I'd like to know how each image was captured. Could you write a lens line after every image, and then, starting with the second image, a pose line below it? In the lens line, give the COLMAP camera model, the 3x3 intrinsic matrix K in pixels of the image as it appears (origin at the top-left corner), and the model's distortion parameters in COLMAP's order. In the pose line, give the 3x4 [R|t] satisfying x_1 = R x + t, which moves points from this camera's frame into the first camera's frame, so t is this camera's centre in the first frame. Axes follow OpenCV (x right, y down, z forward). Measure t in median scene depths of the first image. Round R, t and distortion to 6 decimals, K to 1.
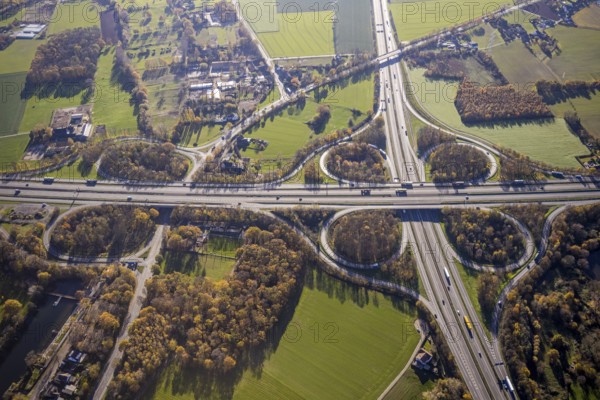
lens RADIAL K [[524.9, 0, 300.0], [0, 524.9, 200.0], [0, 0, 1]] dist [-0.000772, 0.012252]
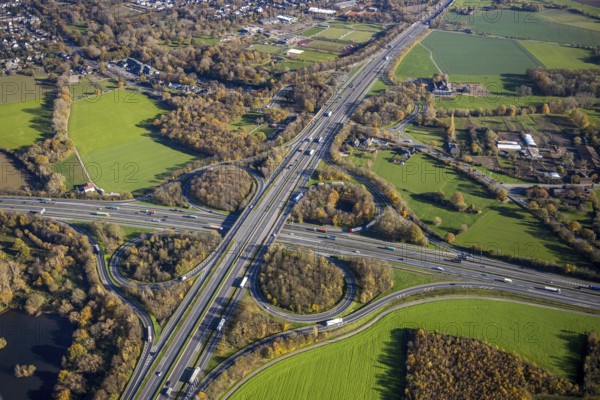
lens RADIAL K [[524.9, 0, 300.0], [0, 524.9, 200.0], [0, 0, 1]] dist [-0.000772, 0.012252]
pose [[-0.266680, 0.536883, -0.800399, 0.836099], [-0.637534, 0.524549, 0.564268, -0.543060], [0.722795, 0.660760, 0.202395, 0.821247]]
